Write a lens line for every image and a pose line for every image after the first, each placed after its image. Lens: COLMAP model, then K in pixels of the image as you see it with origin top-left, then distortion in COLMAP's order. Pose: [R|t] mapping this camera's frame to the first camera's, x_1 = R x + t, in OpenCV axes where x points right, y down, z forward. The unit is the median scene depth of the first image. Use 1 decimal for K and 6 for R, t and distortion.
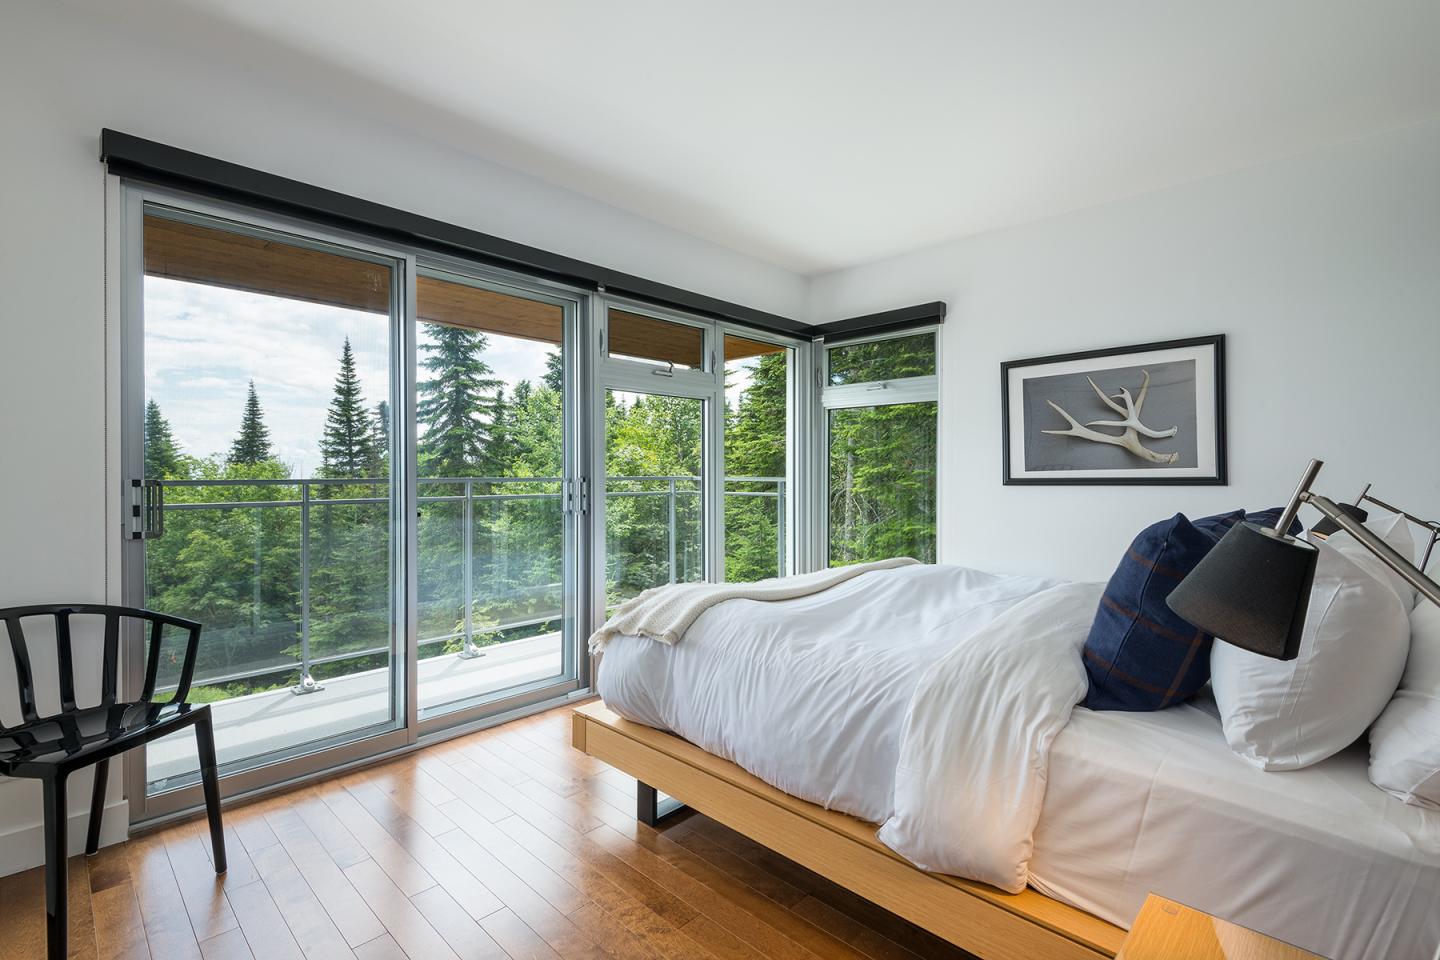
lens RADIAL K [[660.4, 0, 718.5], [0, 660.4, 482.7], [0, 0, 1]] dist [-0.010311, -0.001123]
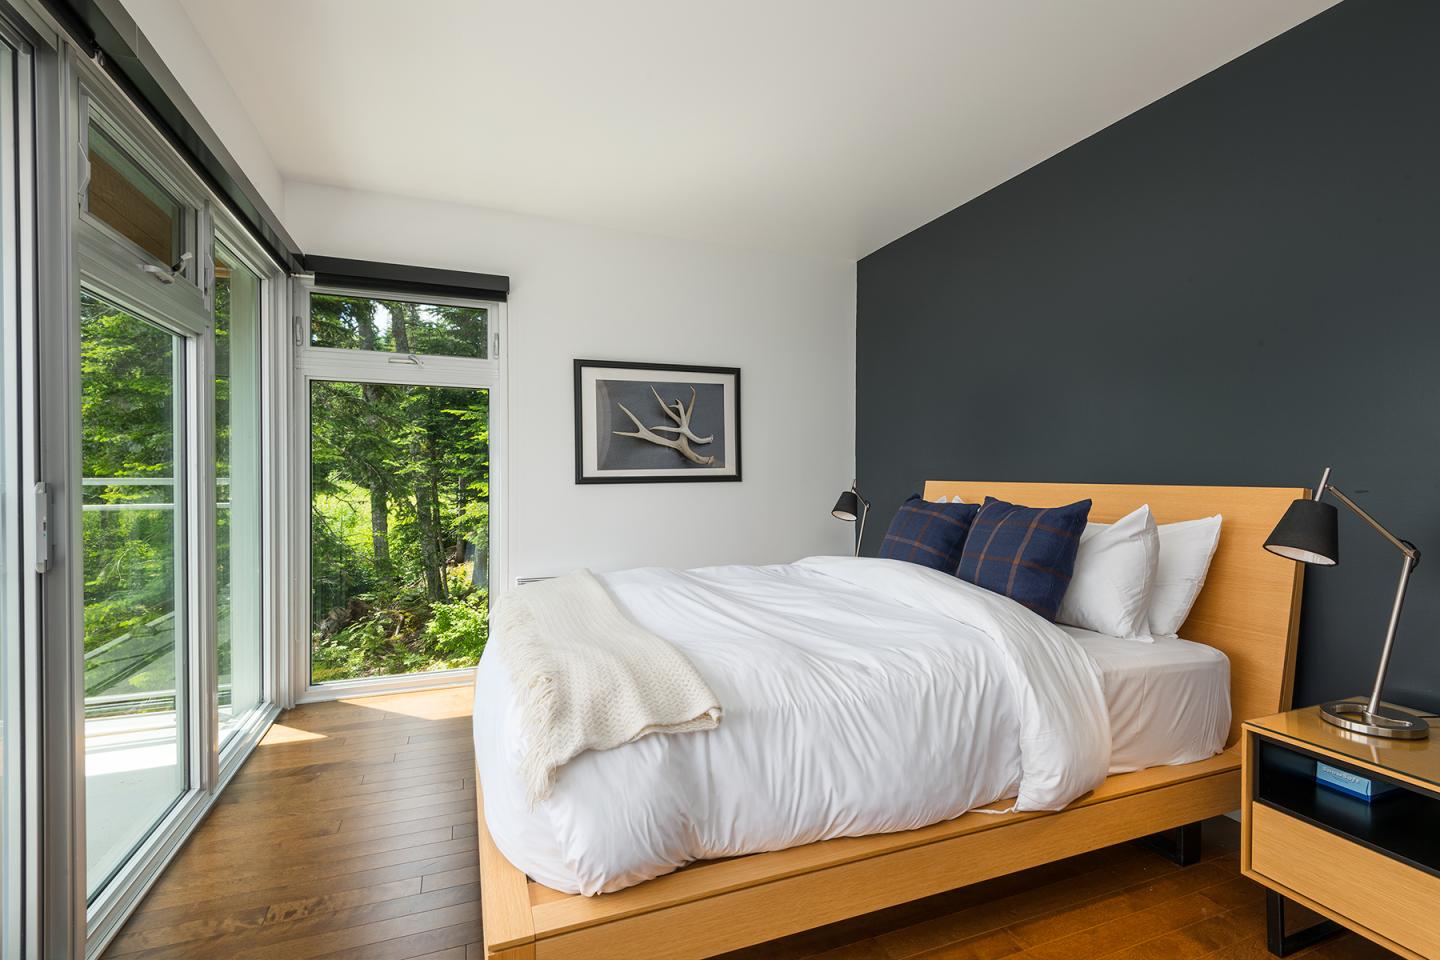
lens RADIAL K [[660.4, 0, 716.8], [0, 660.4, 476.8], [0, 0, 1]] dist [-0.010311, -0.001123]
pose [[0.408747, -0.003896, 0.912639, -0.392165], [0.008155, 0.999967, 0.000617, -0.006389], [-0.912611, 0.007190, 0.408765, 0.415243]]
